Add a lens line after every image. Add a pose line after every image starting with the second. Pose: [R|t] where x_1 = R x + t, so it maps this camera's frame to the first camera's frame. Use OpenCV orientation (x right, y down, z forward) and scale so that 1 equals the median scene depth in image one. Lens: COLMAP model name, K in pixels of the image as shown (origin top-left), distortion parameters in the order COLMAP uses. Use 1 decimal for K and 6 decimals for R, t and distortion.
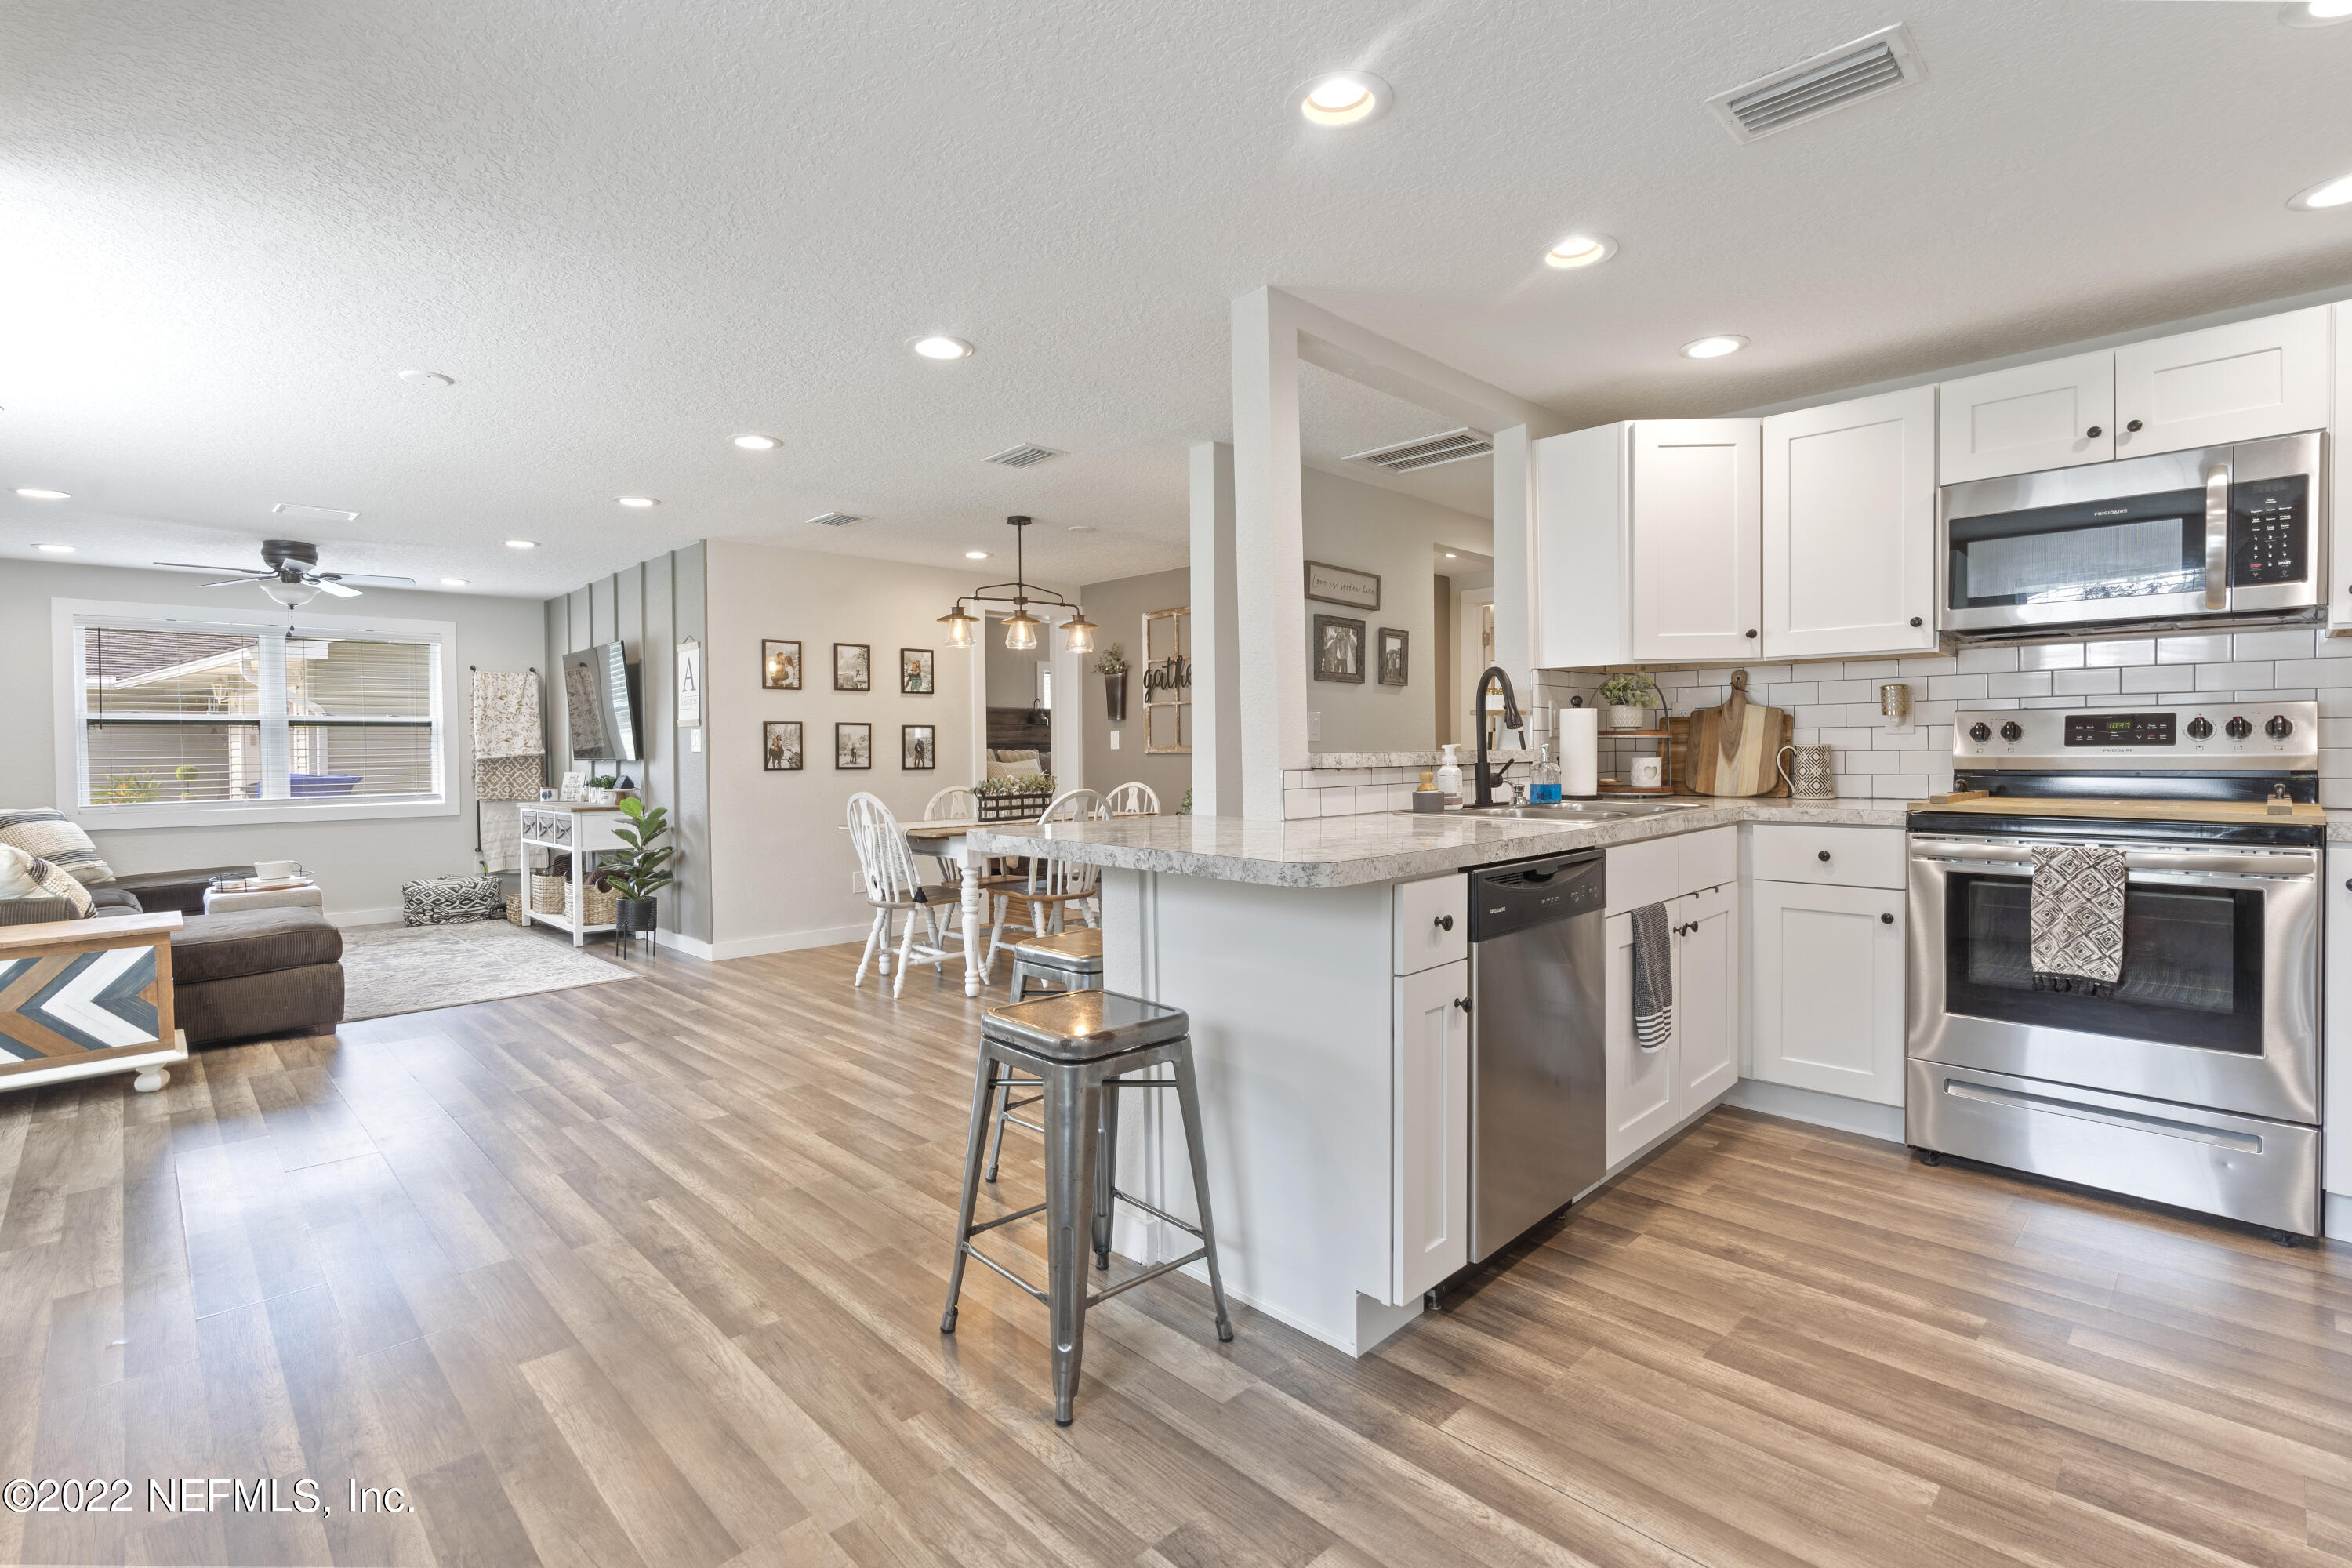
lens RADIAL K [[1104.0, 0, 1170.1], [0, 1104.0, 768.4], [0, 0, 1]] dist [0.000221, 0.000984]
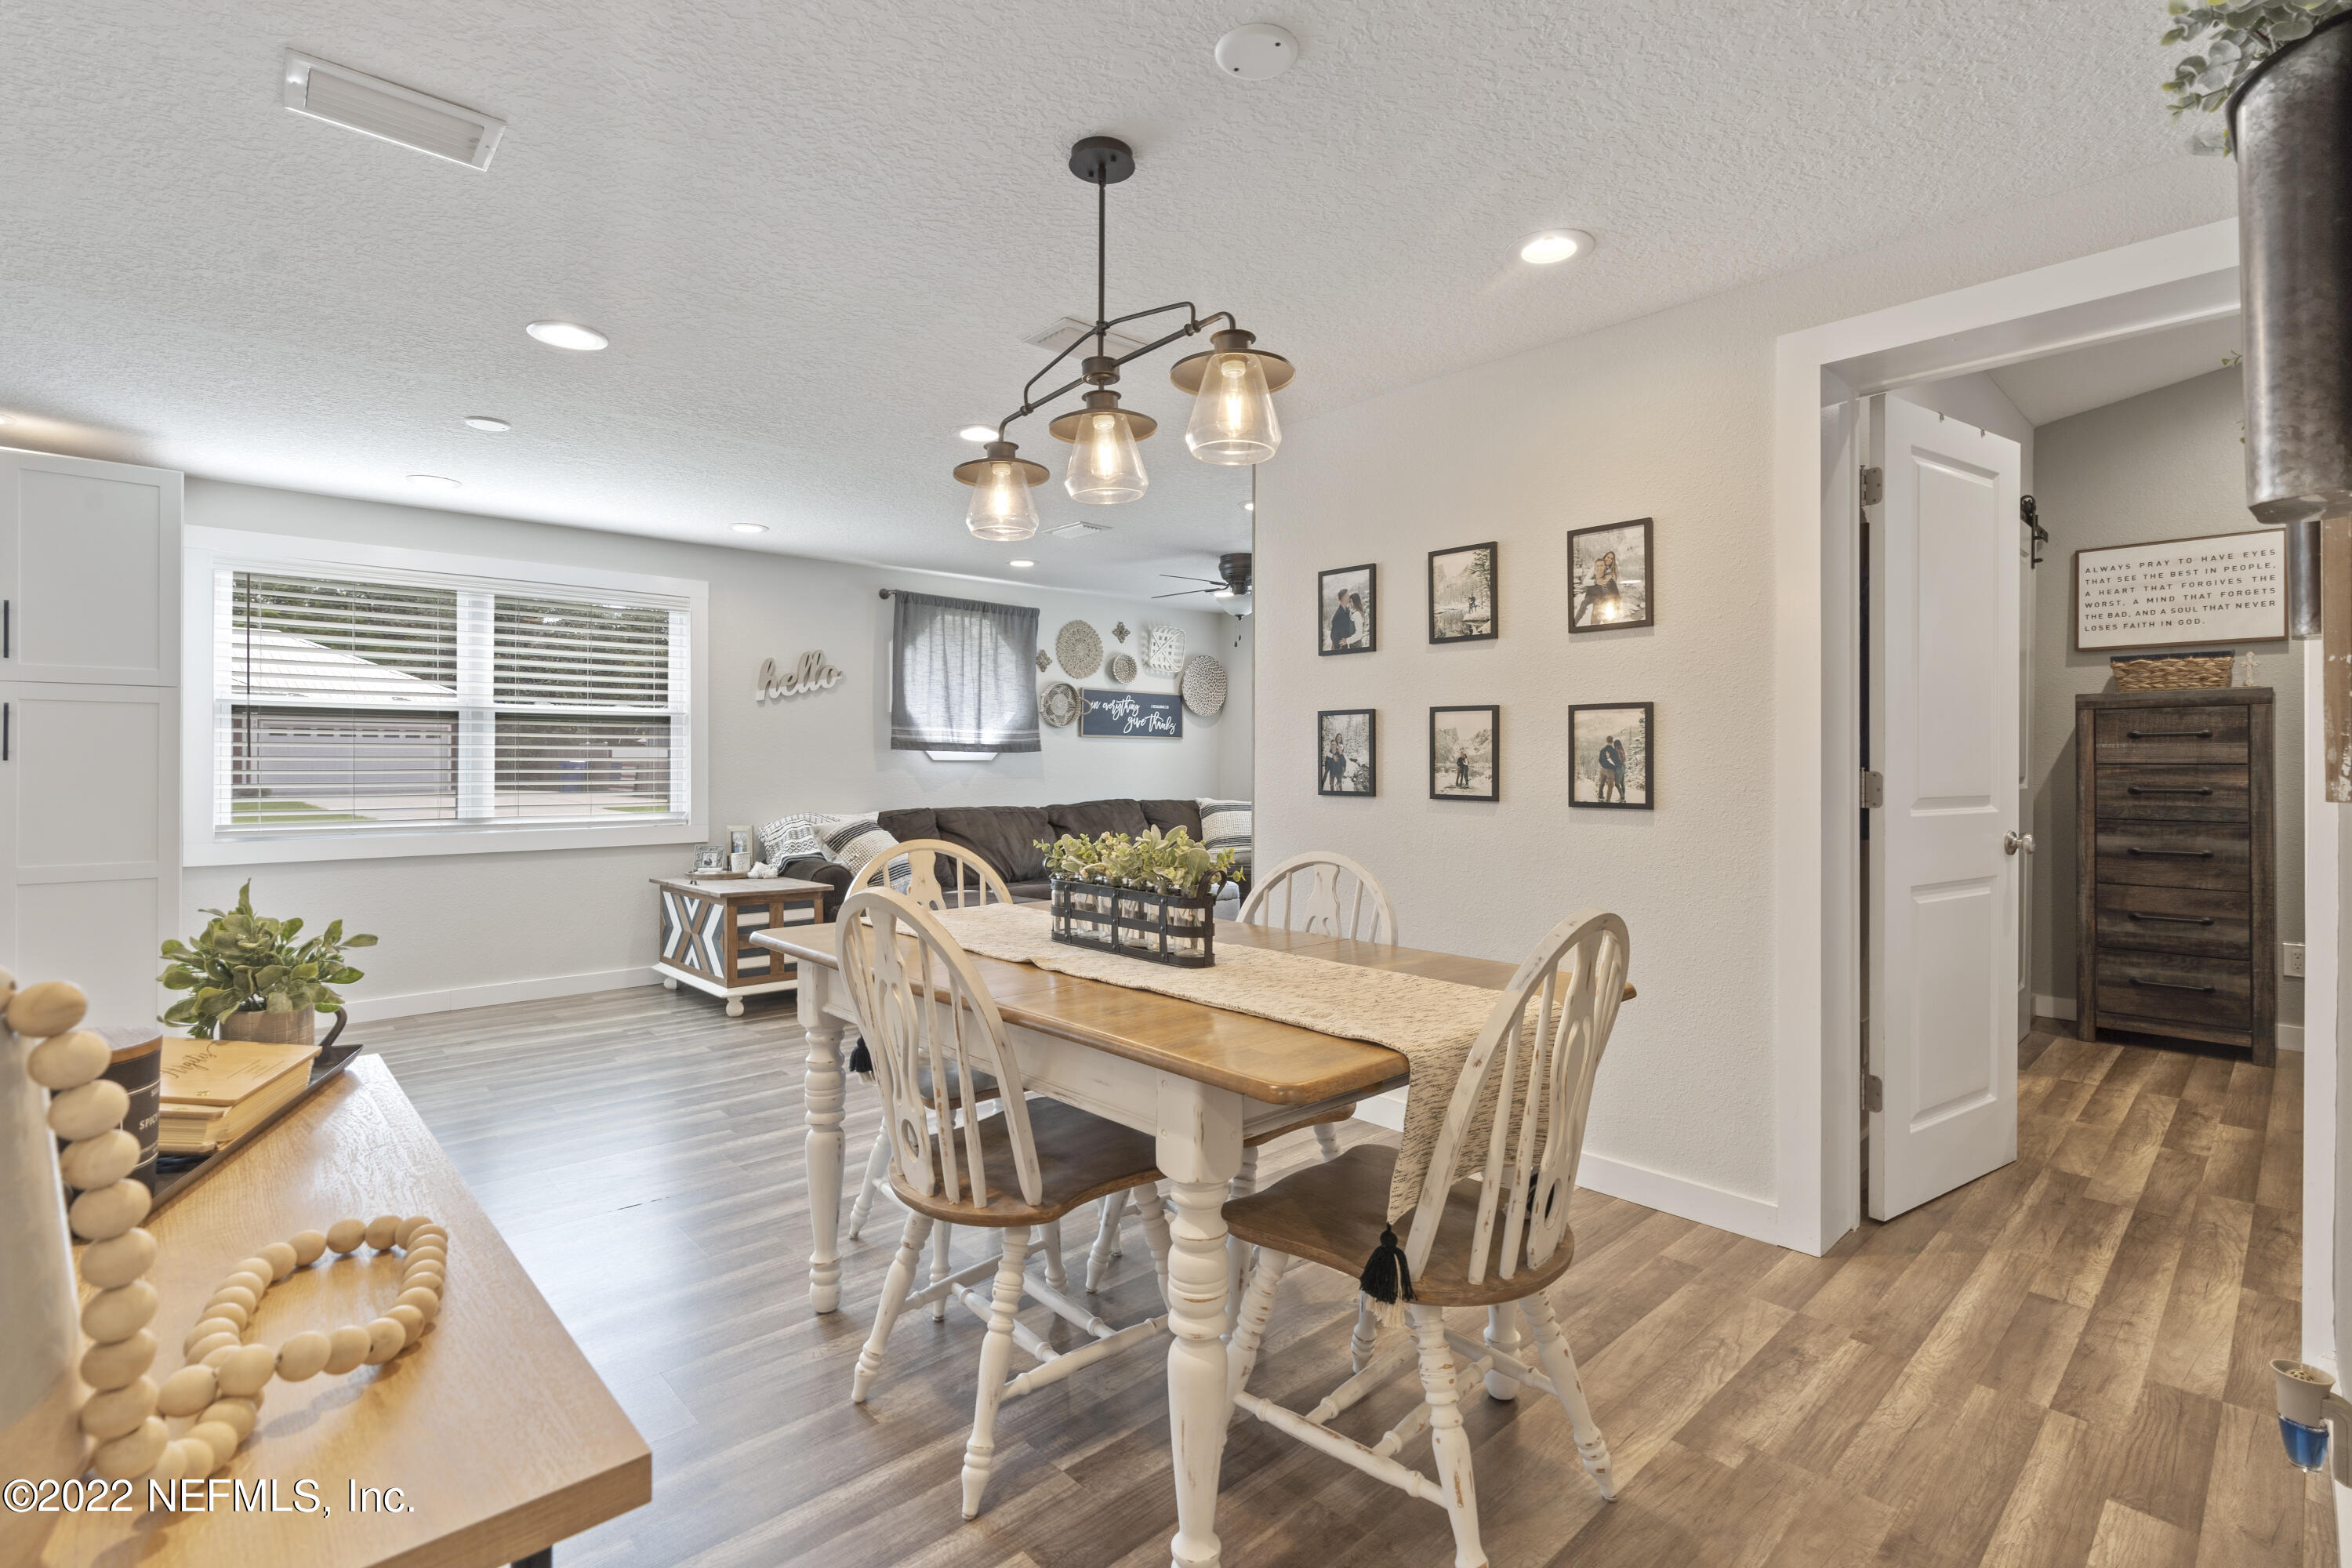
lens RADIAL K [[1091.1, 0, 1182.5], [0, 1091.1, 759.1], [0, 0, 1]] dist [0.000879, 0.000357]
pose [[-0.026259, 0.008411, -0.999620, 0.368304], [-0.017119, 0.999814, 0.008863, -0.035697], [0.999509, 0.017345, -0.026110, 1.607837]]
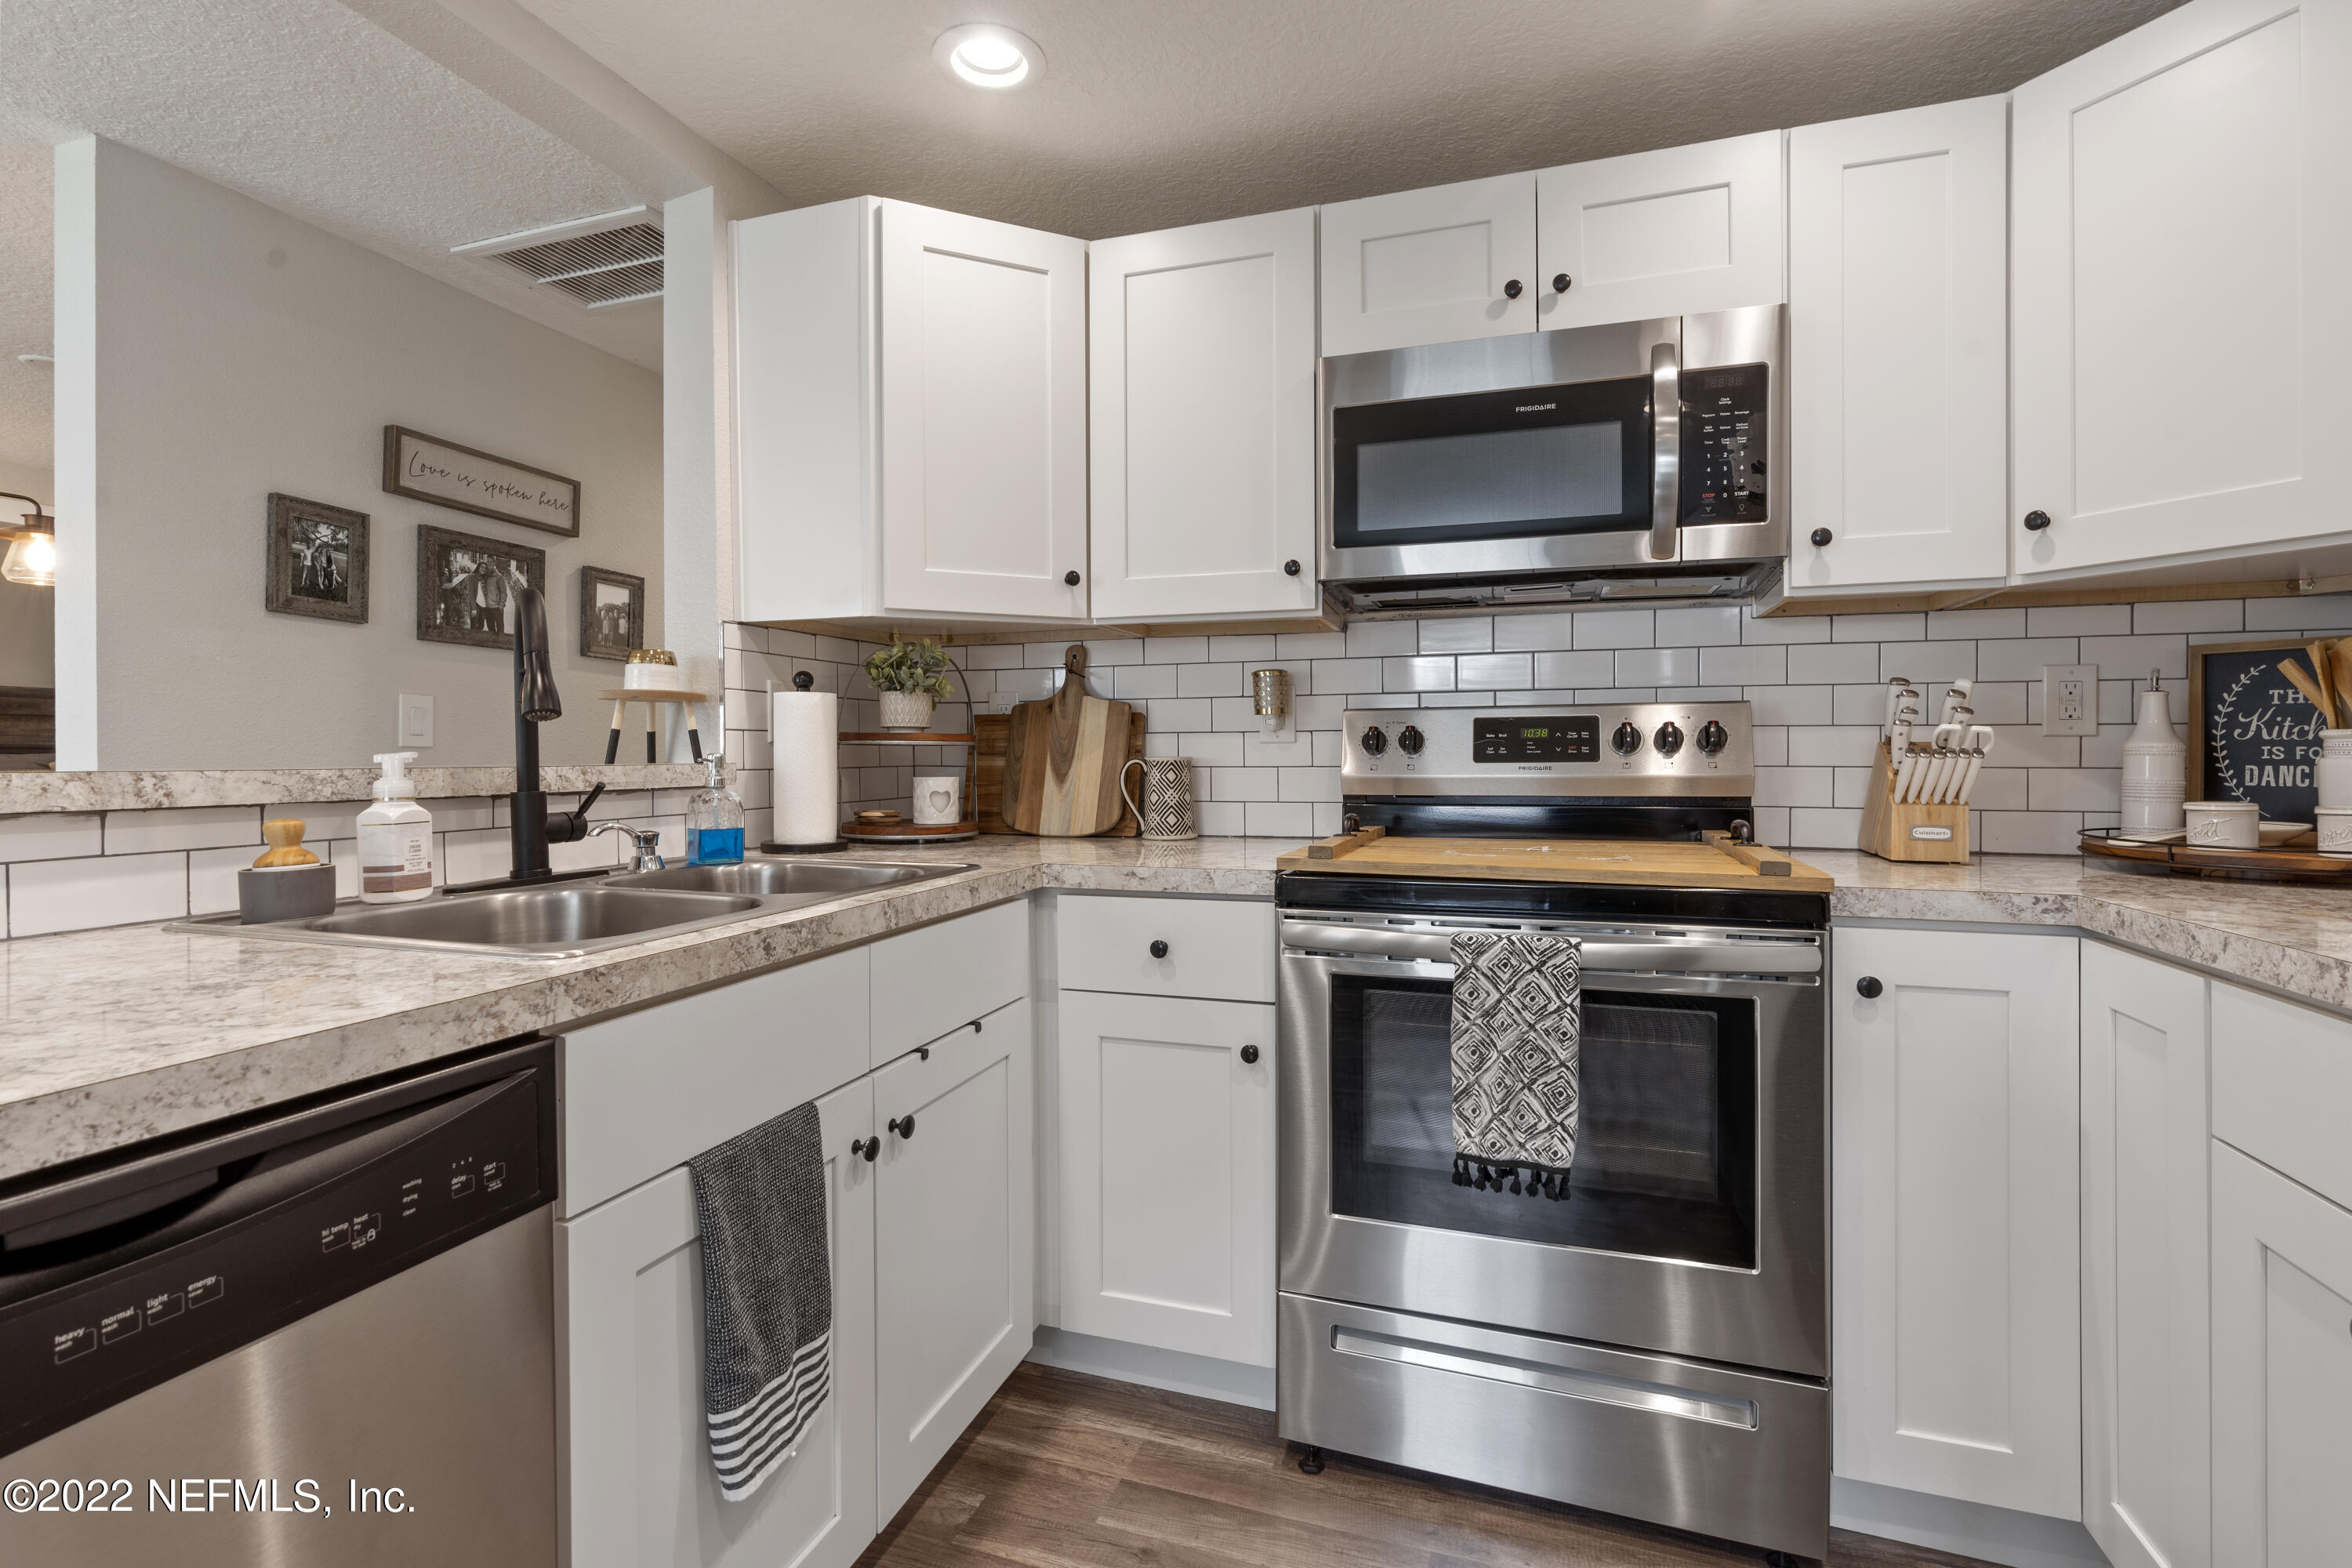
lens RADIAL K [[1091.1, 0, 1182.5], [0, 1091.1, 759.1], [0, 0, 1]] dist [0.000879, 0.000357]
pose [[0.892827, 0.004715, 0.450375, 0.294410], [0.003189, 0.999854, -0.016788, -0.009616], [-0.450388, 0.016425, 0.892682, 0.410199]]
